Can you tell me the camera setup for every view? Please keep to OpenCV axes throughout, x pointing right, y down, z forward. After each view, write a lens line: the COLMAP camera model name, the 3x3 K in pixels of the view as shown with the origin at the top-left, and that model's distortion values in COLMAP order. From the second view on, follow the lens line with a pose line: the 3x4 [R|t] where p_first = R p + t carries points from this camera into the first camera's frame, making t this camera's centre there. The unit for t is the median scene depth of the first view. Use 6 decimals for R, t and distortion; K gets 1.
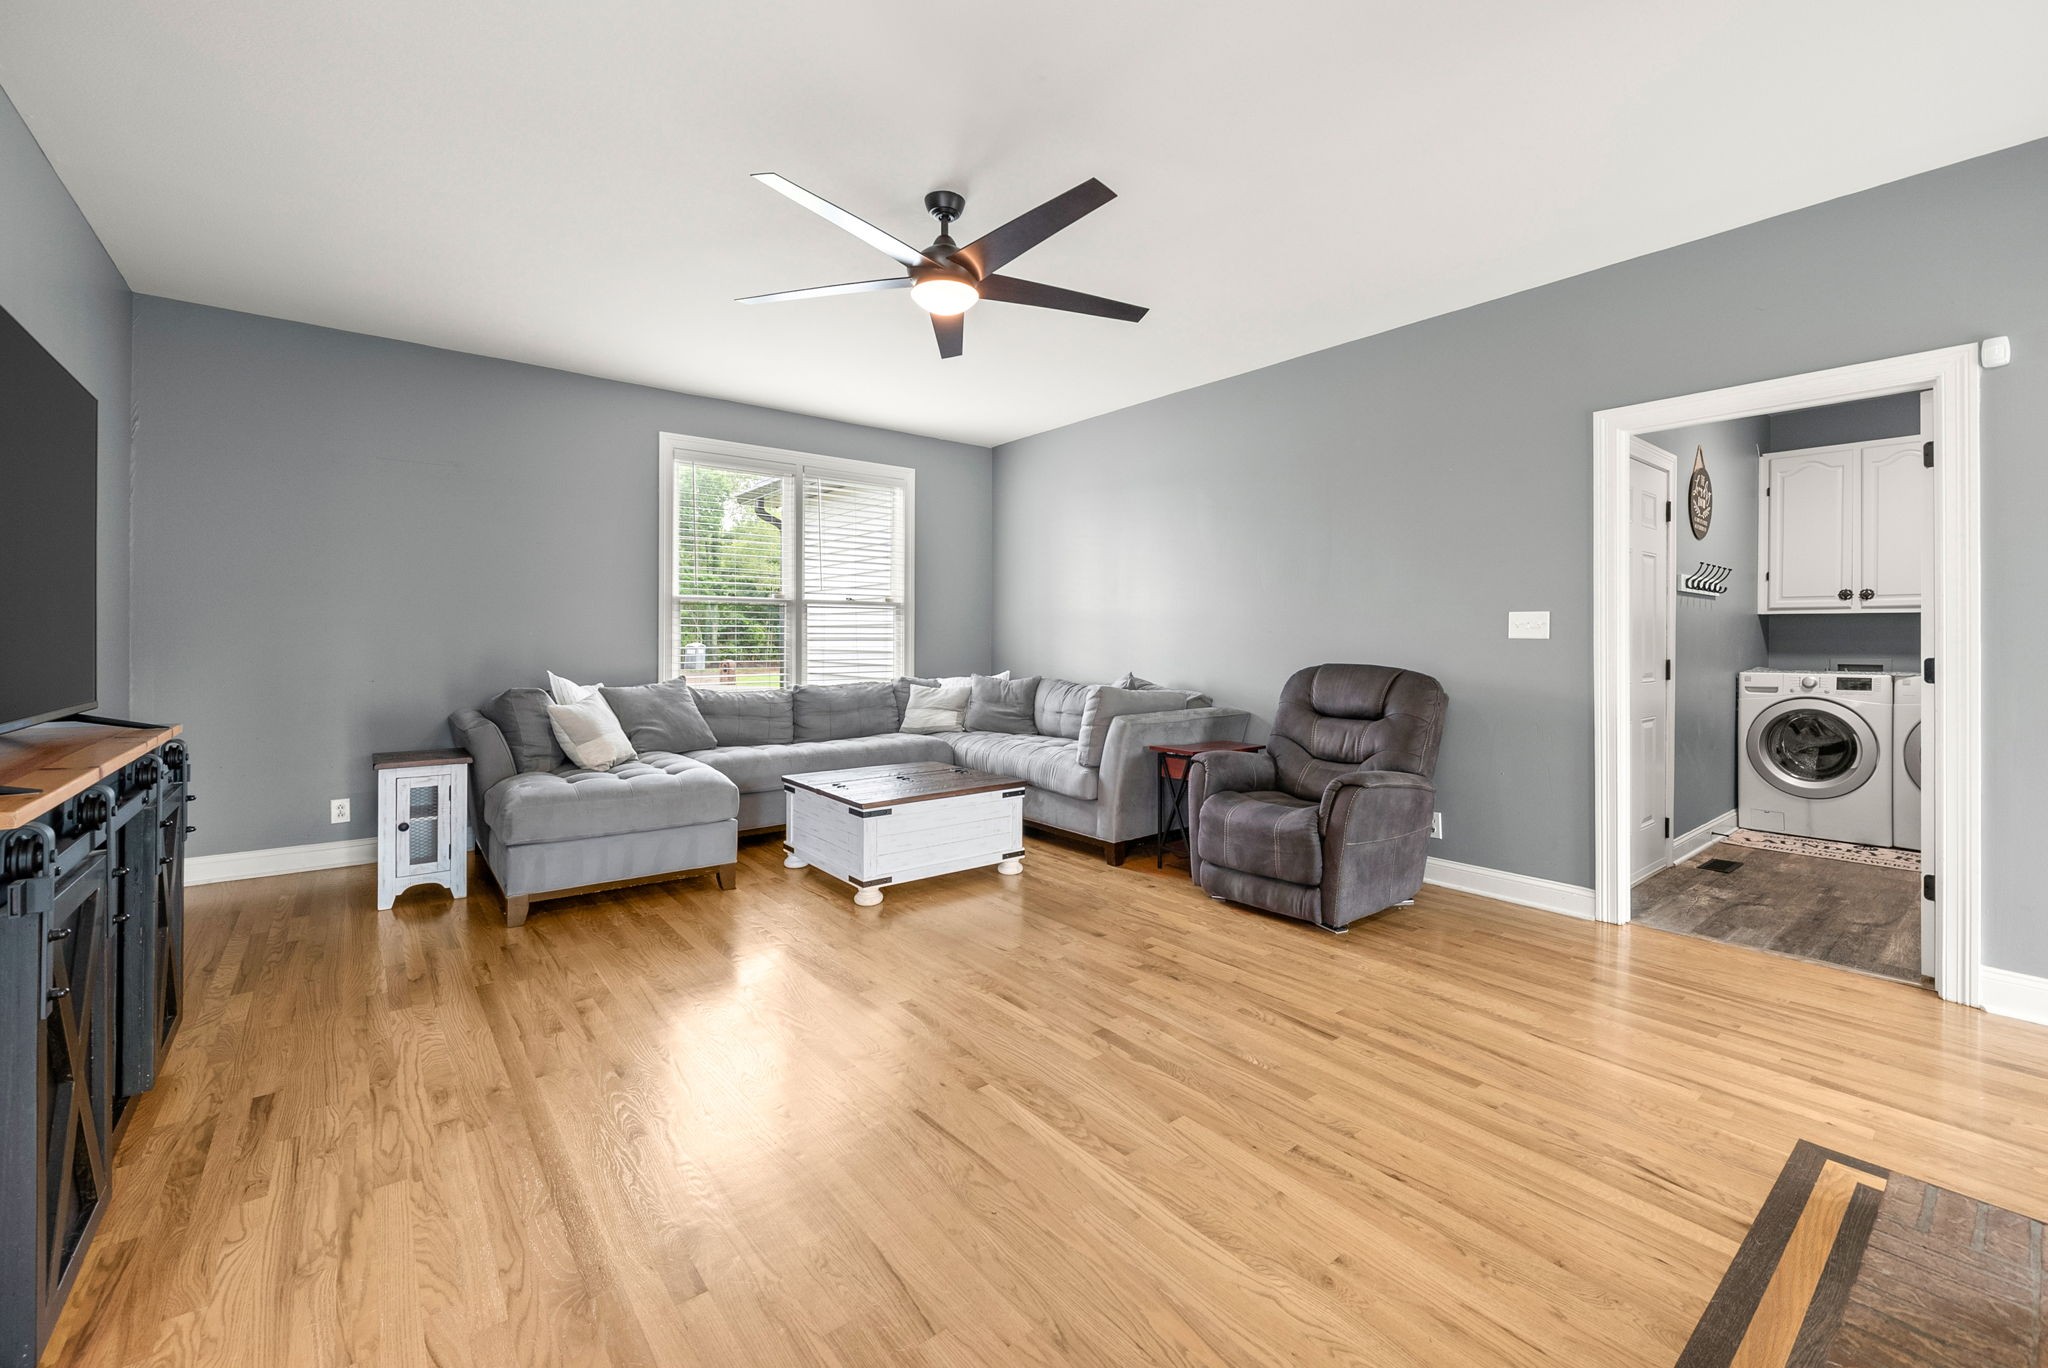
lens RADIAL K [[877.5, 0, 1024.5], [0, 877.5, 643.2], [0, 0, 1]] dist [-0.000361, -0.000037]
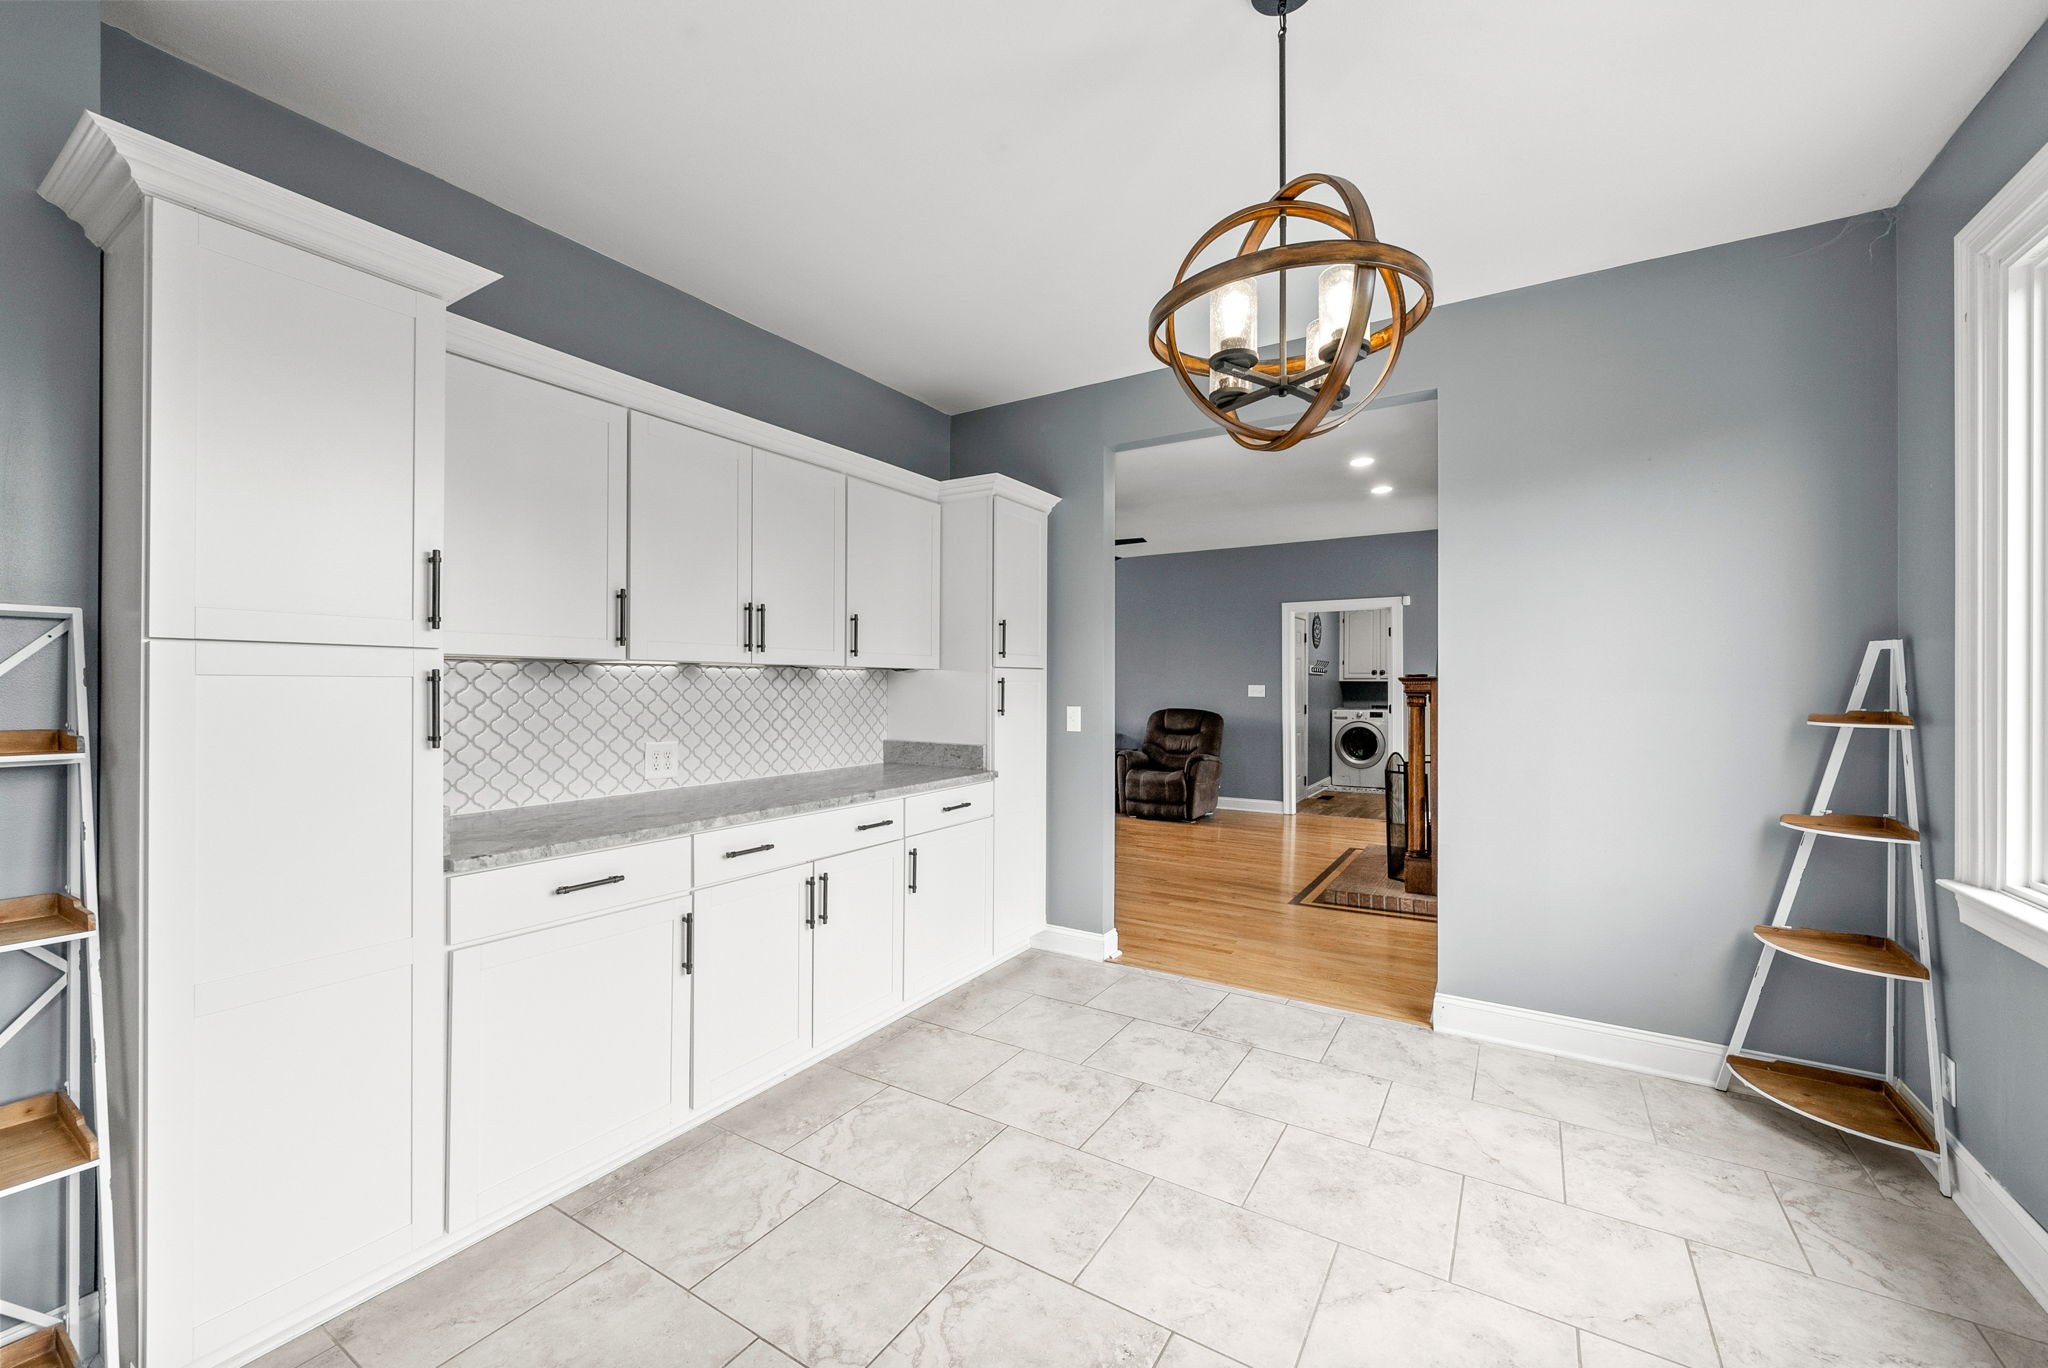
lens RADIAL K [[810.0, 0, 997.3], [0, 810.0, 682.8], [0, 0, 1]] dist [-0.000064, -0.000076]
pose [[0.956558, -0.000764, 0.291541, -0.673419], [0.001997, 0.999990, -0.003931, -0.033876], [-0.291535, 0.004342, 0.956550, -0.809399]]
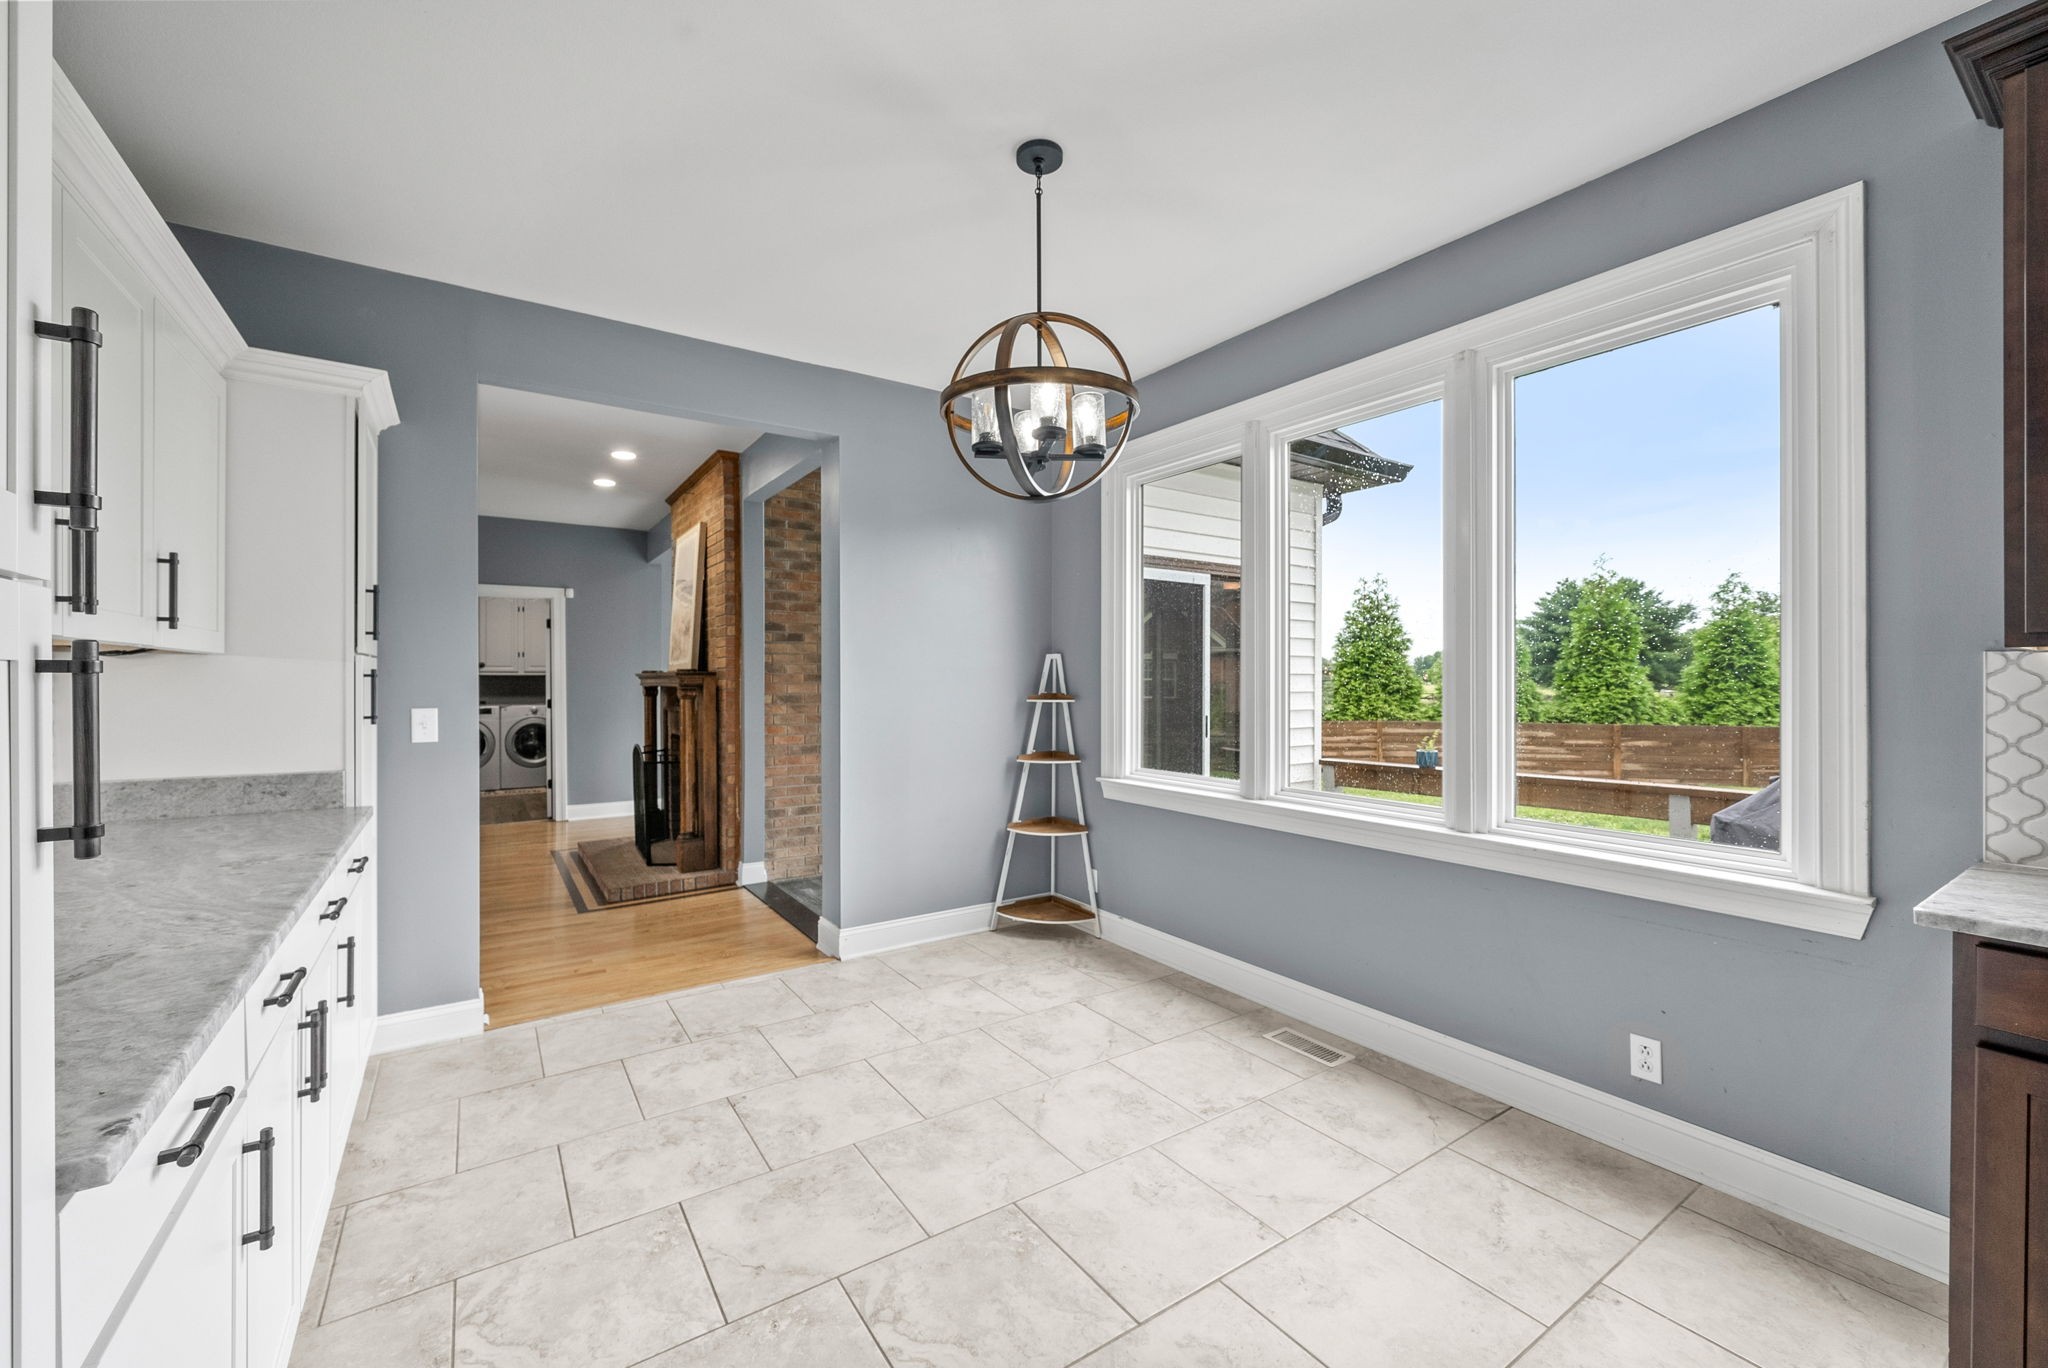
lens RADIAL K [[814.7, 0, 1020.2], [0, 814.7, 679.7], [0, 0, 1]] dist [-0.000070, -0.000048]
pose [[0.112143, -0.004757, 0.993681, -0.950072], [0.003703, 0.999984, 0.004369, -0.036253], [-0.993685, 0.003190, 0.112159, -0.528359]]
